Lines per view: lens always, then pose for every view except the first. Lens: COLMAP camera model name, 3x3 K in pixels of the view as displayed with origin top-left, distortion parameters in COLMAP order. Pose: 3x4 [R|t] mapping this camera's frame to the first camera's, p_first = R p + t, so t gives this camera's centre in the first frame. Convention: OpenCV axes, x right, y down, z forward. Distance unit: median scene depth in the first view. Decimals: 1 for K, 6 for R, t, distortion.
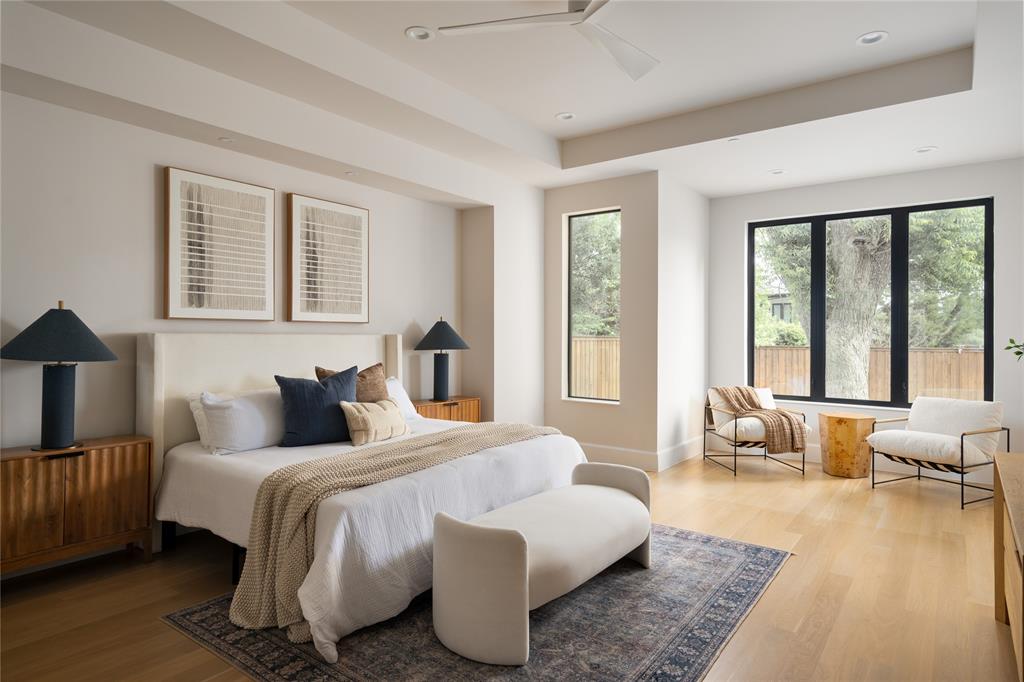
lens RADIAL K [[590.9, 0, 515.2], [0, 590.9, 335.7], [0, 0, 1]] dist [0.005993, 0.002052]
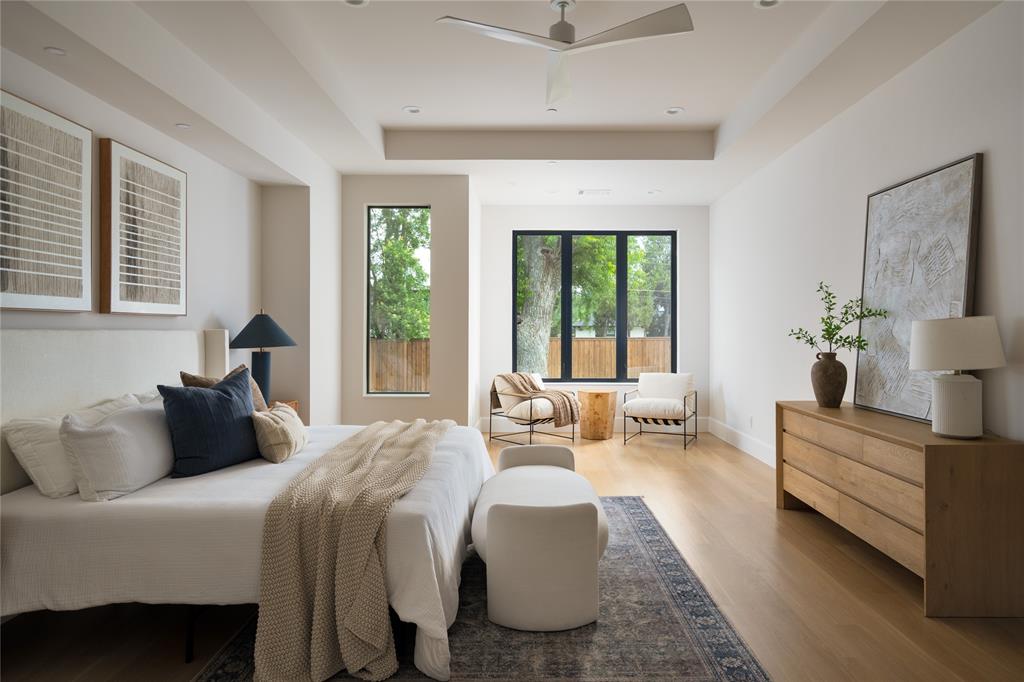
lens RADIAL K [[590.9, 0, 550.1], [0, 590.9, 326.0], [0, 0, 1]] dist [0.005993, 0.002052]
pose [[0.790759, -0.003867, 0.612116, -0.386214], [0.007454, 0.999967, -0.003311, -0.001603], [-0.612083, 0.007181, 0.790761, 0.080073]]
